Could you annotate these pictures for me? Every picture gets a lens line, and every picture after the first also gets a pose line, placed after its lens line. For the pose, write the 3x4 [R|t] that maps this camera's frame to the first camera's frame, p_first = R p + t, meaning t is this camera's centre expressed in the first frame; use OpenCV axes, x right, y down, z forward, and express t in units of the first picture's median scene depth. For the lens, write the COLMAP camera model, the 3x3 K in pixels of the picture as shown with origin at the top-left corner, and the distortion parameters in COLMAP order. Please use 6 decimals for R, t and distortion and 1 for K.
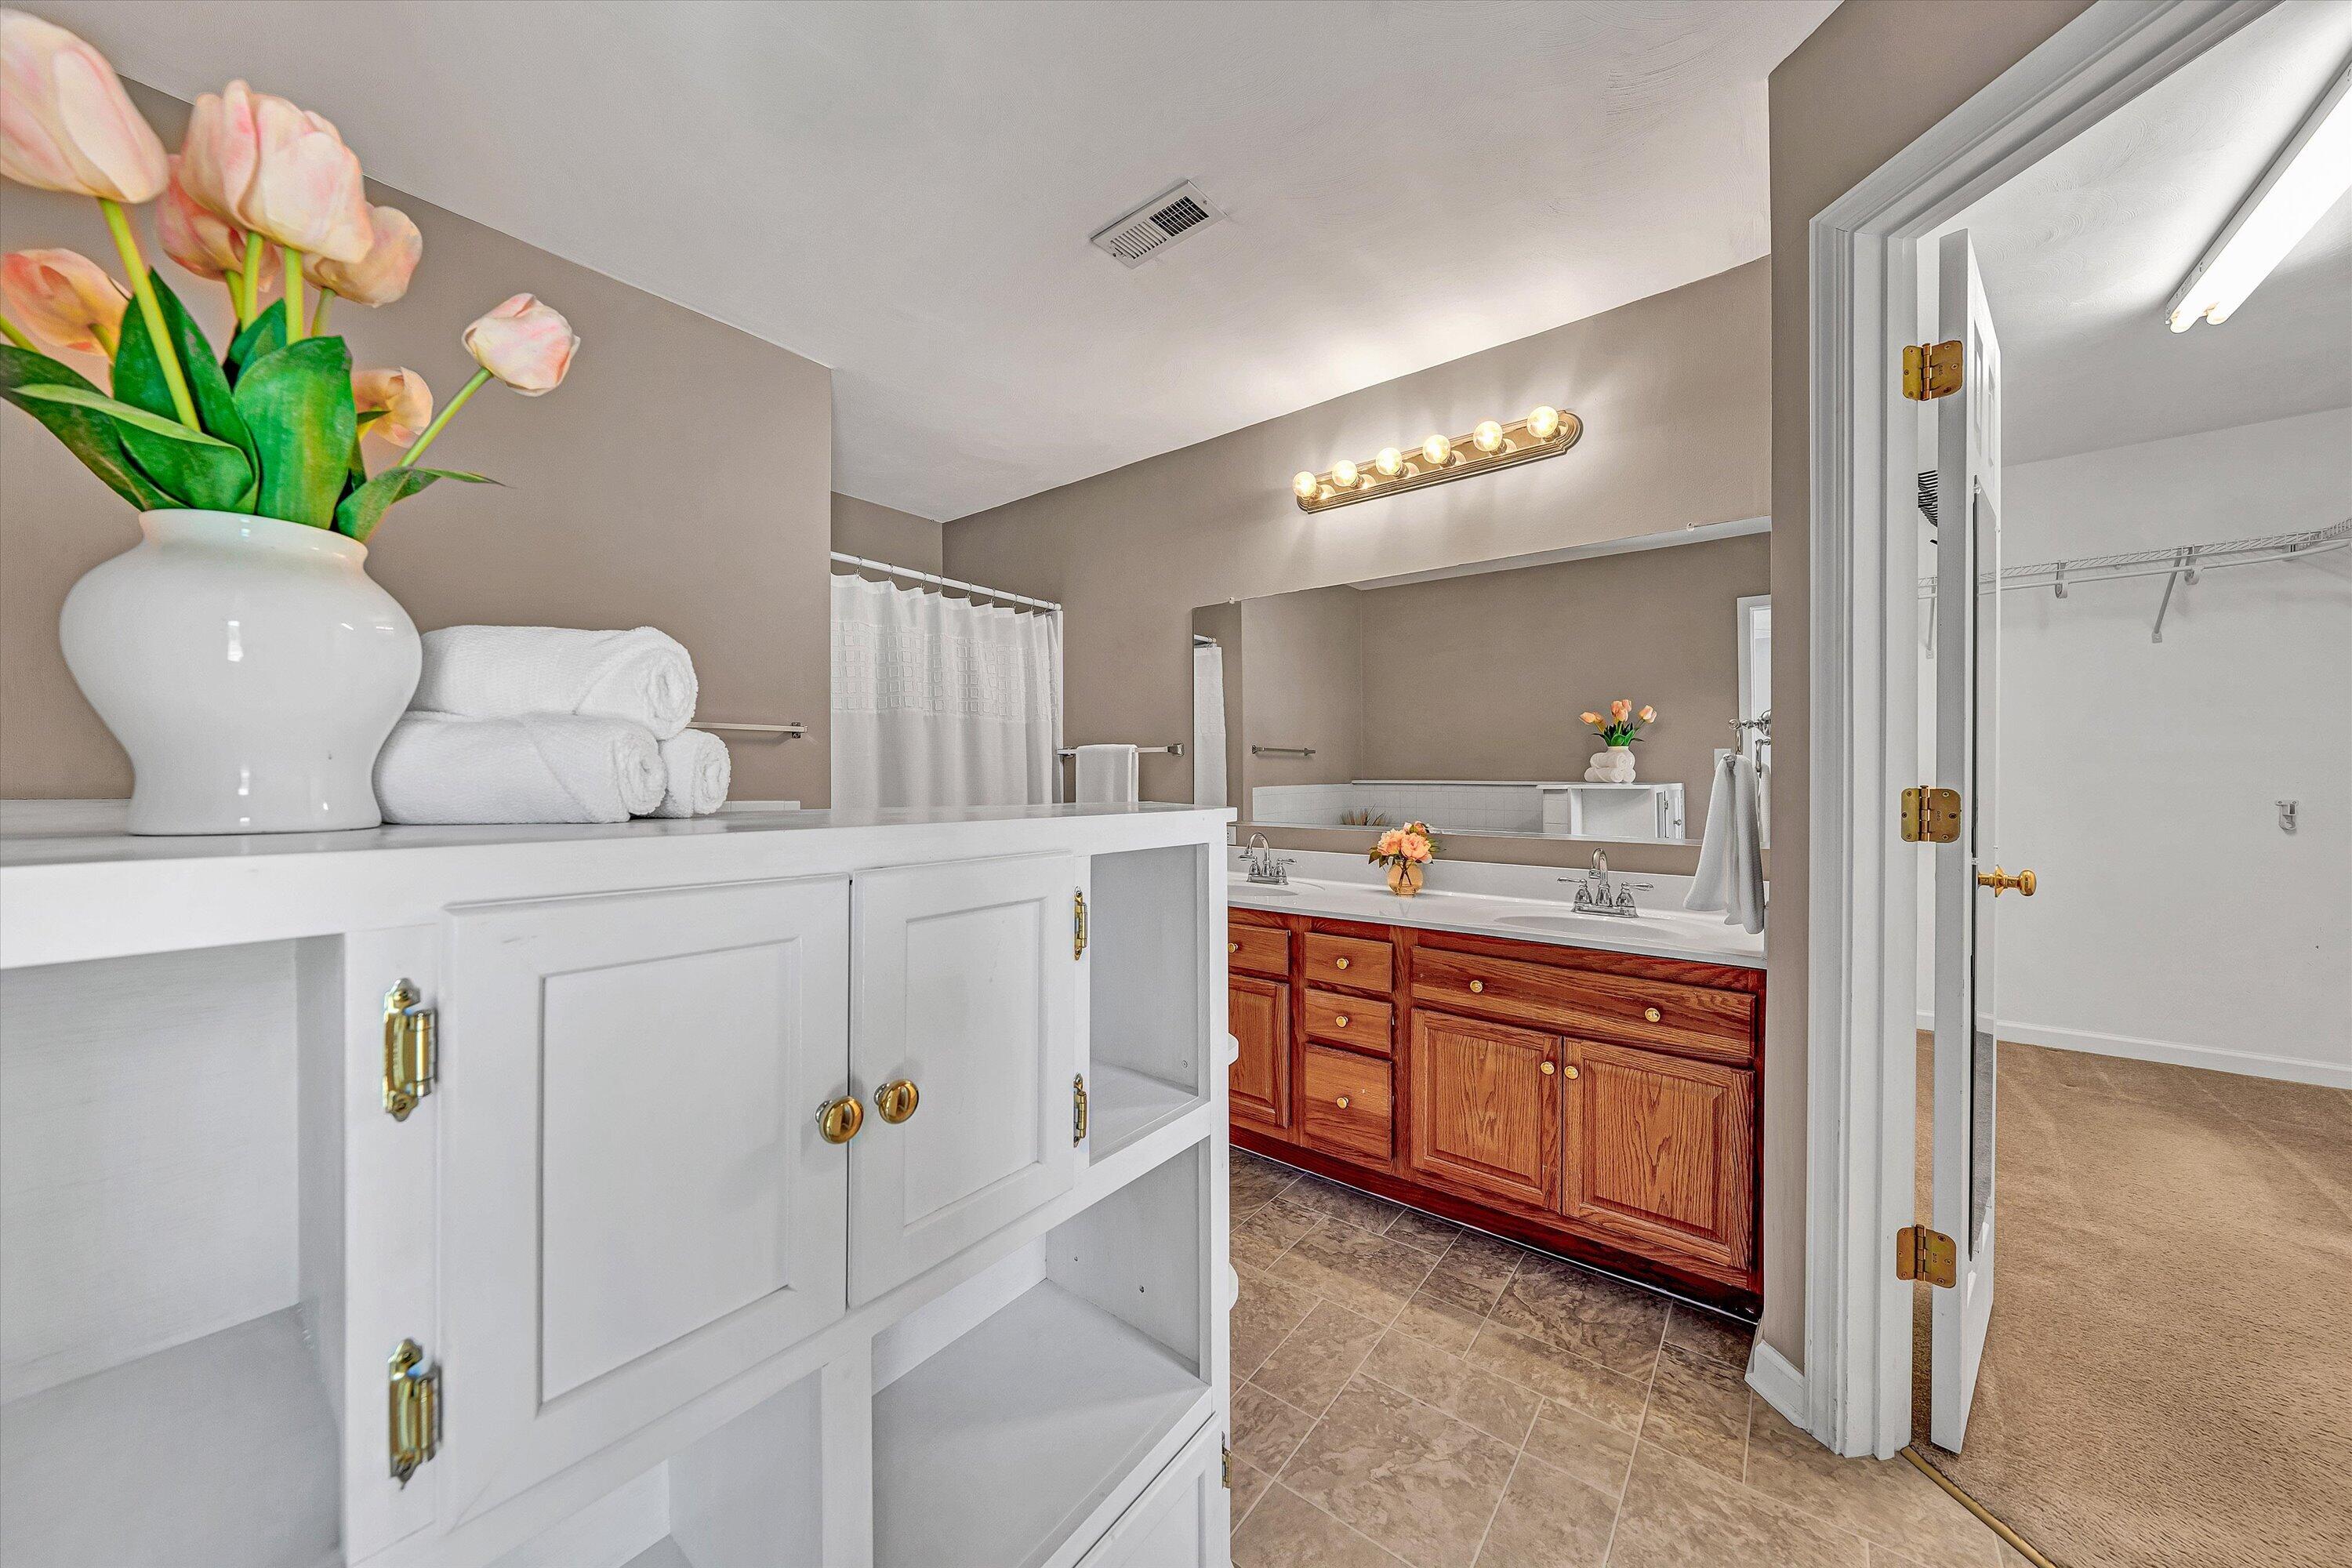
lens RADIAL K [[807.3, 0, 1169.9], [0, 807.3, 773.4], [0, 0, 1]] dist [-0.022392, -0.000029]
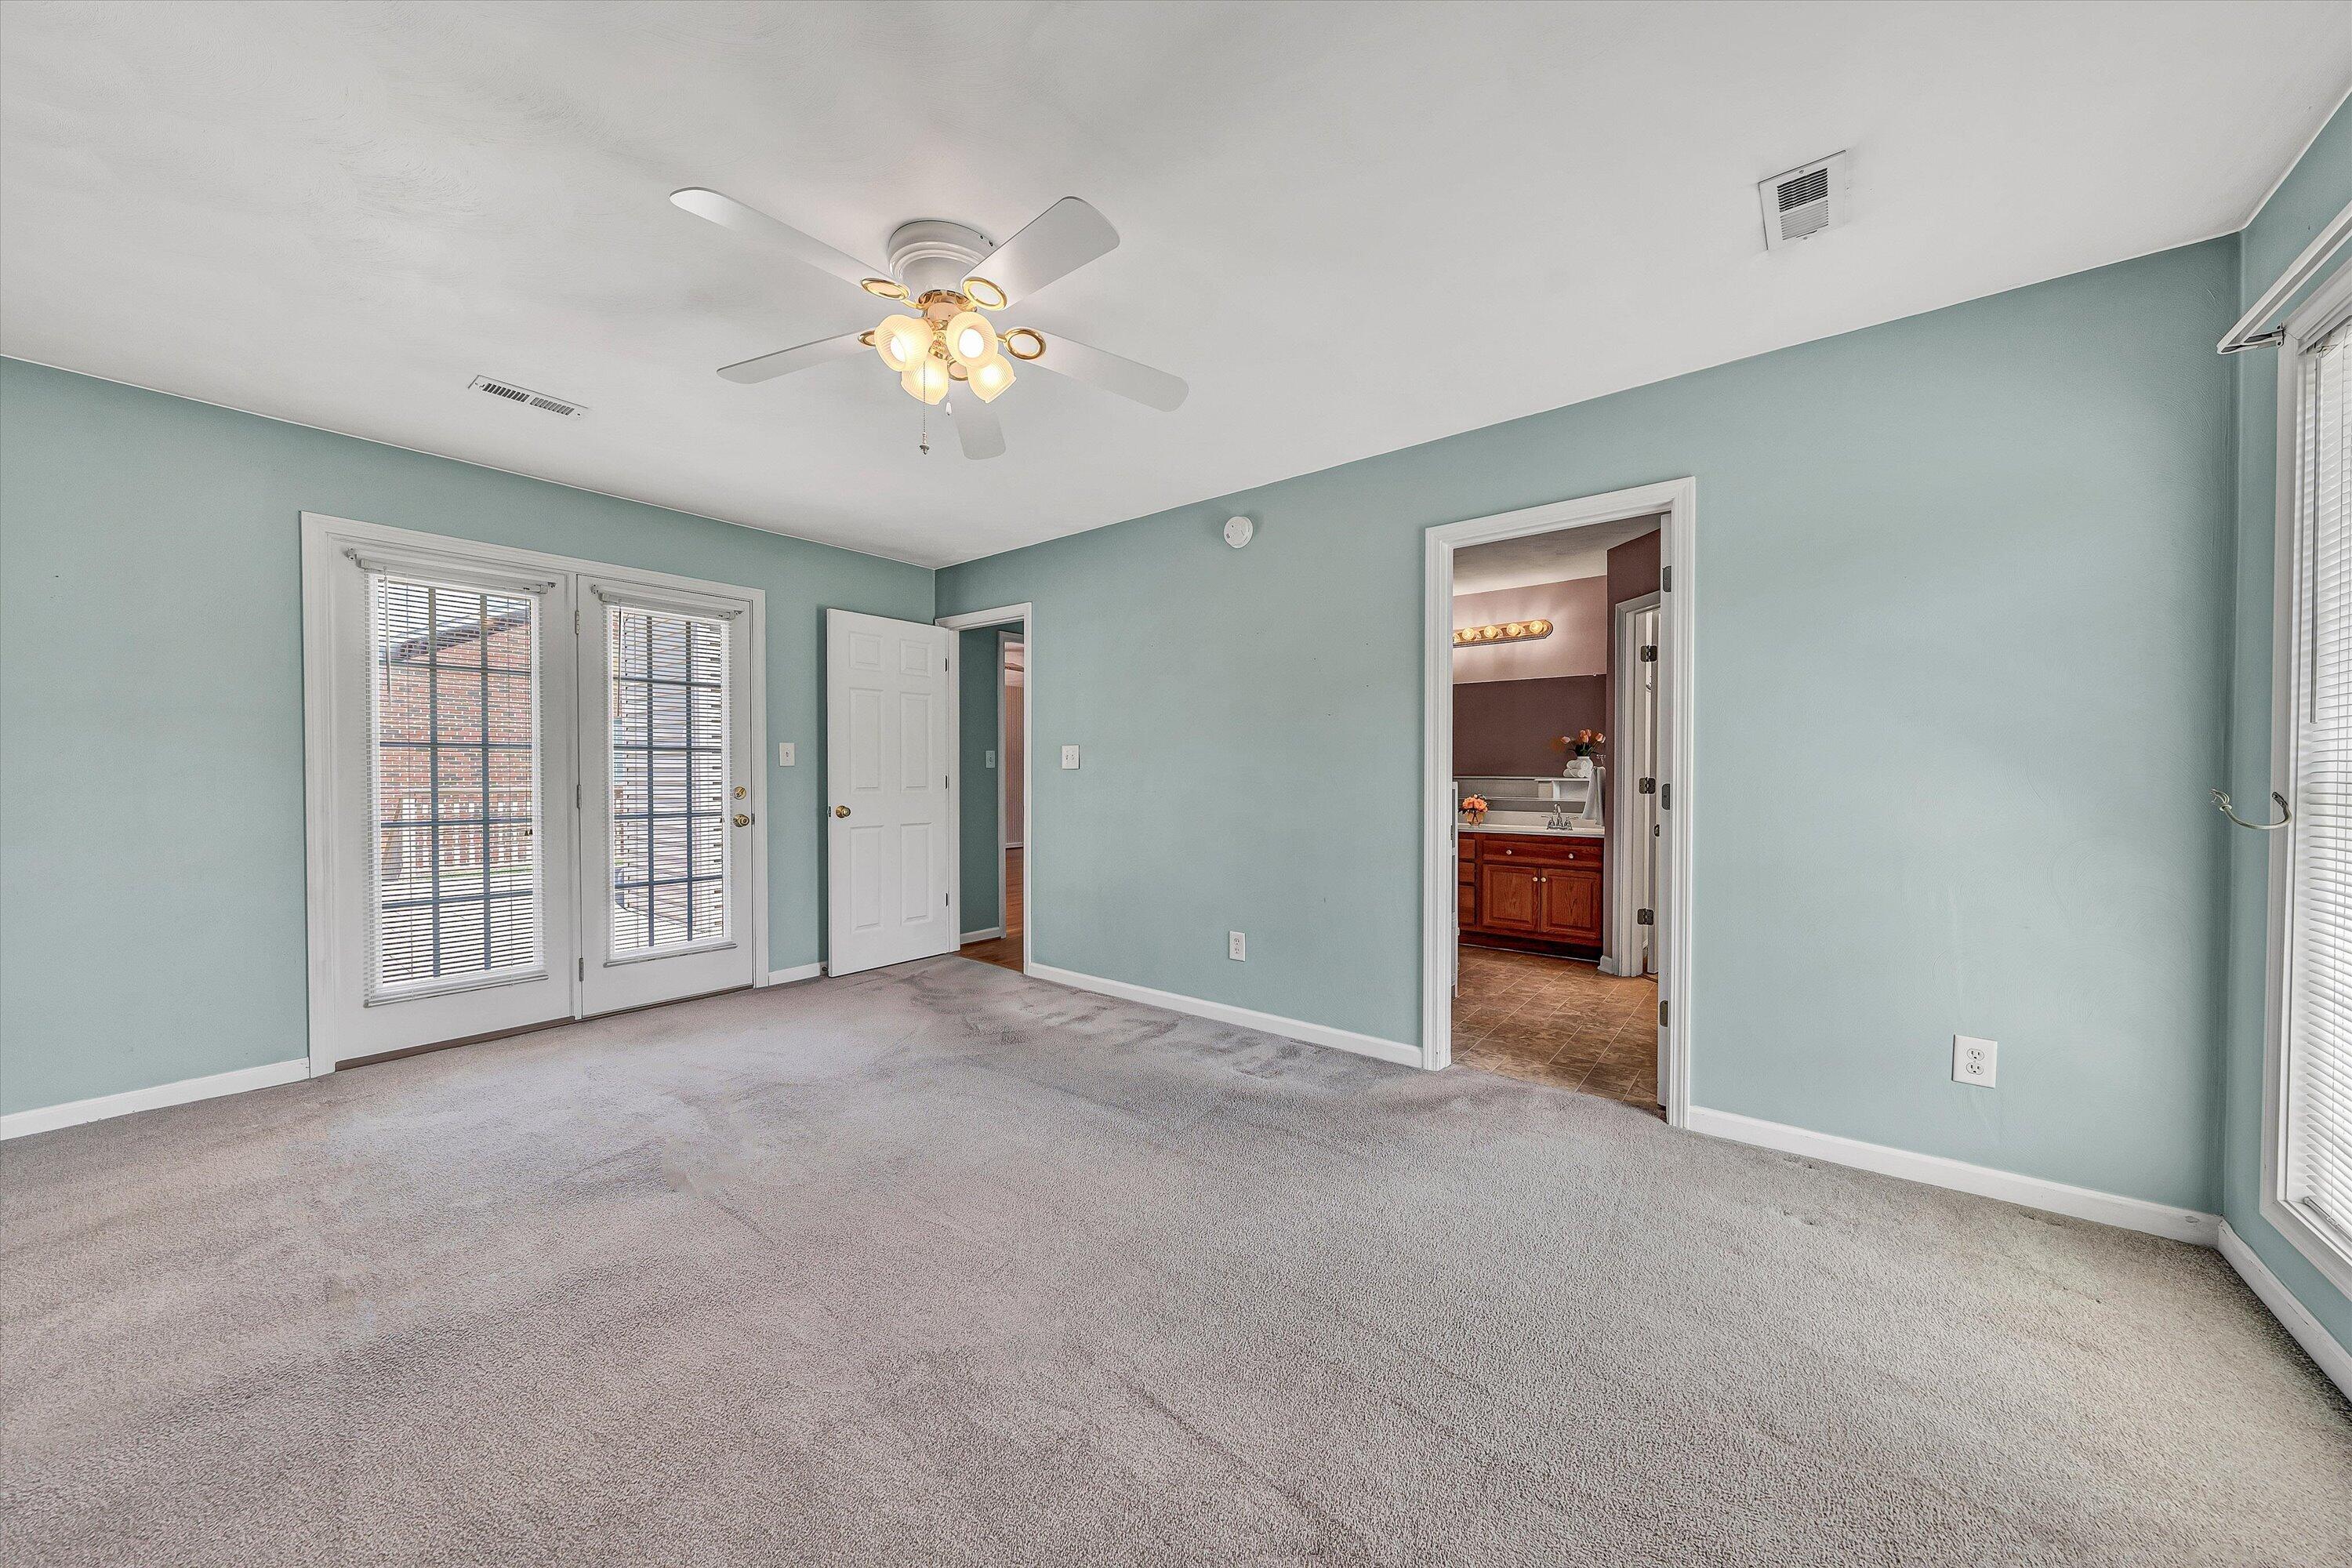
lens RADIAL K [[807.3, 0, 1180.3], [0, 807.3, 773.5], [0, 0, 1]] dist [-0.022392, -0.000029]
pose [[0.999997, 0.001116, 0.001975, -0.556215], [-0.001128, 0.999981, 0.005997, -0.011501], [-0.001968, -0.005999, 0.999980, -1.297160]]
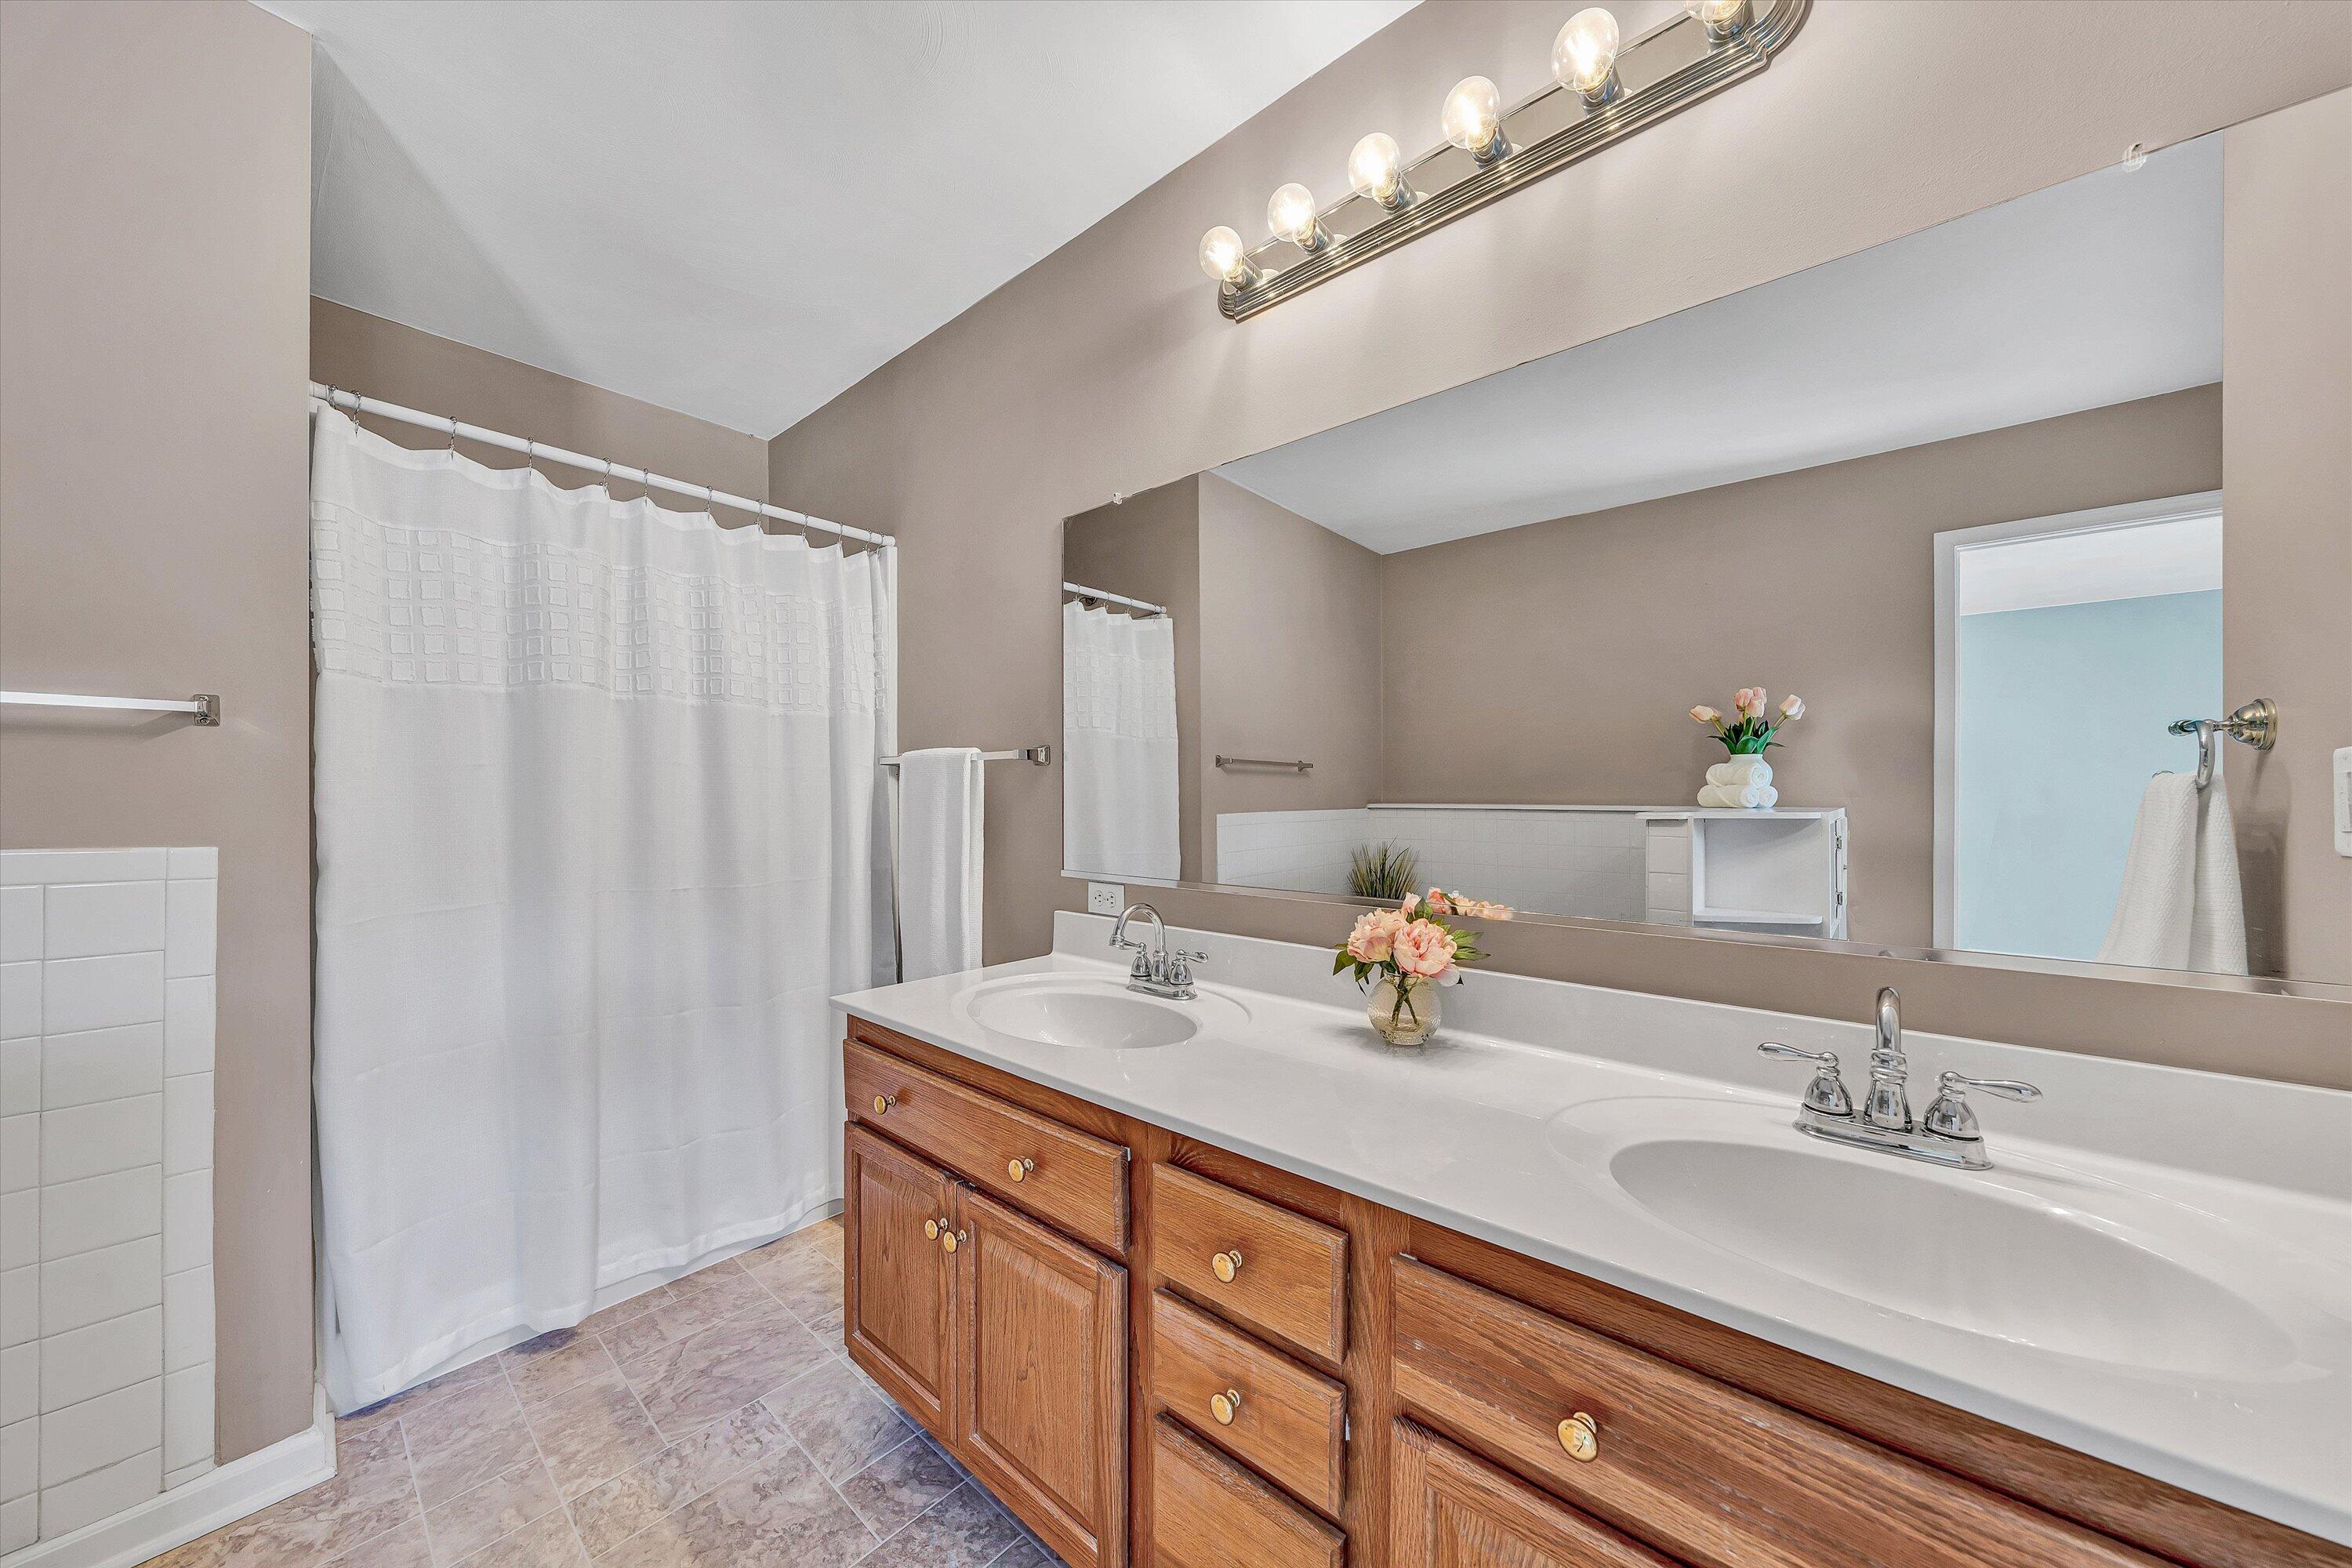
lens RADIAL K [[807.3, 0, 1172.7], [0, 807.3, 806.9], [0, 0, 1]] dist [-0.022392, -0.000029]
pose [[0.998835, -0.000626, -0.048250, 0.178129], [0.001321, 0.999896, 0.014377, 0.001101], [0.048236, -0.014424, 0.998732, 0.517349]]
